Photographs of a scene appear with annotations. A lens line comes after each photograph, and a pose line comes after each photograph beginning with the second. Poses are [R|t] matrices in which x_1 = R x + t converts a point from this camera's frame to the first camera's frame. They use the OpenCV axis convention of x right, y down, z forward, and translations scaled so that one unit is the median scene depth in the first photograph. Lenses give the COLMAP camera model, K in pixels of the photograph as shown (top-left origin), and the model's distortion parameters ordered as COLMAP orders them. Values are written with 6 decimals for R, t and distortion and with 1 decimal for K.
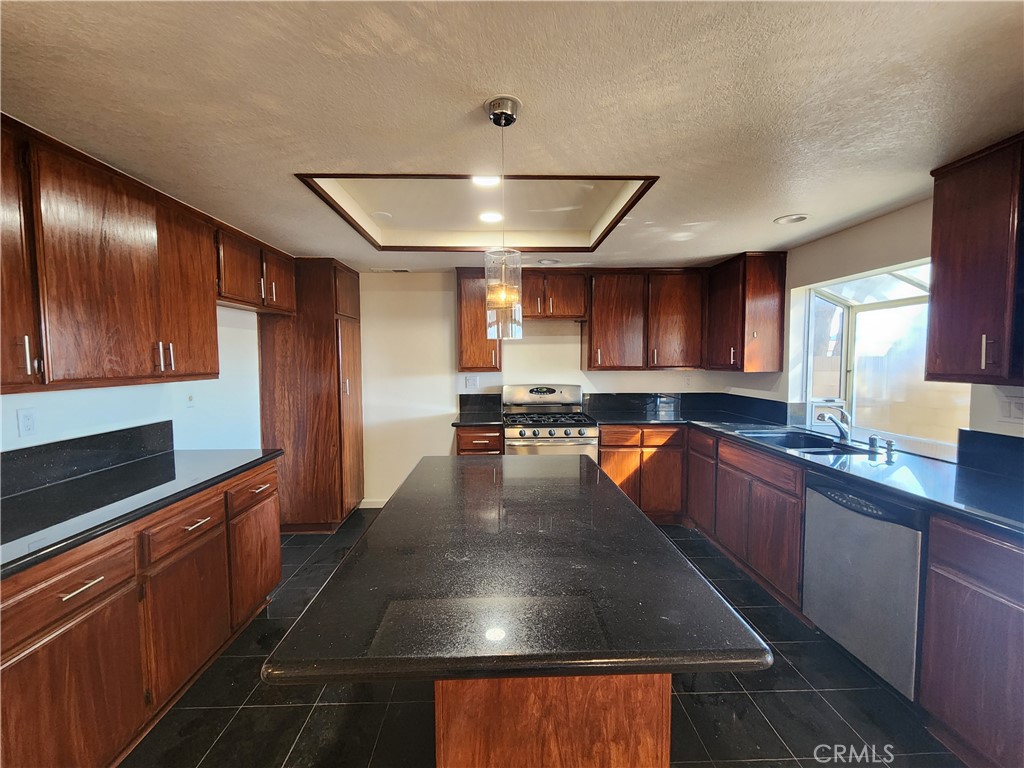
lens RADIAL K [[420.0, 0, 511.2], [0, 420.0, 381.7], [0, 0, 1]] dist [0.000076, -0.000591]
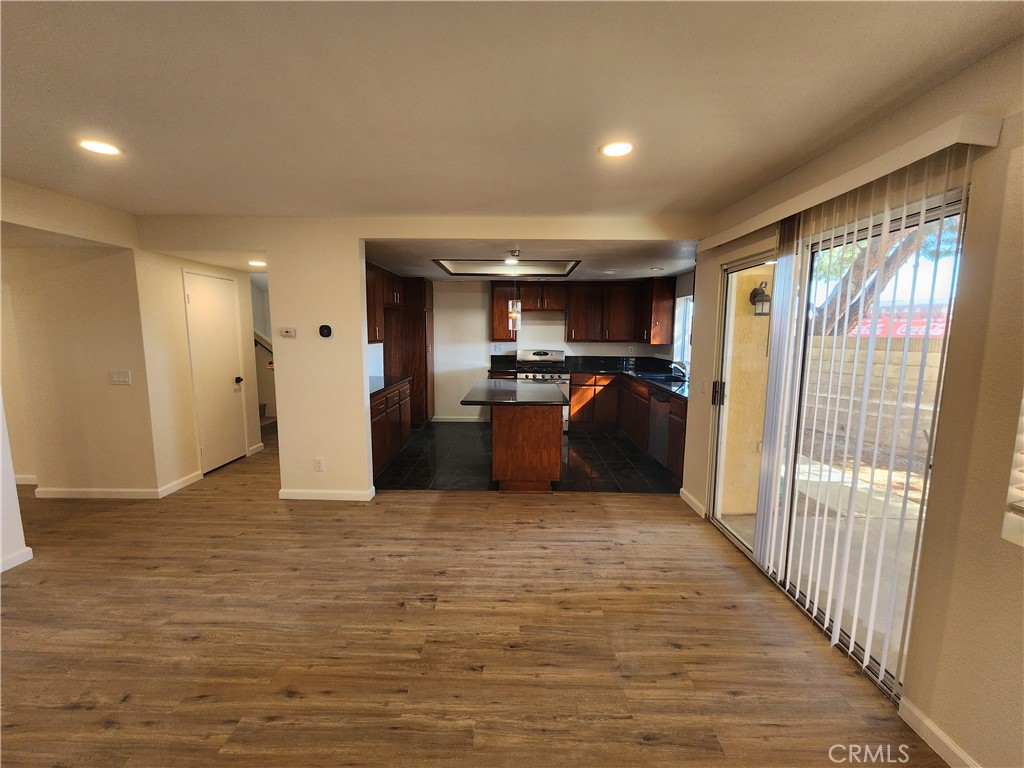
lens RADIAL K [[420.0, 0, 511.2], [0, 420.0, 381.7], [0, 0, 1]] dist [0.000076, -0.000591]
pose [[0.998793, 0.019519, -0.045068, 0.038852], [-0.016336, 0.997417, 0.069953, 0.020395], [0.046317, -0.069132, 0.996532, -0.771617]]
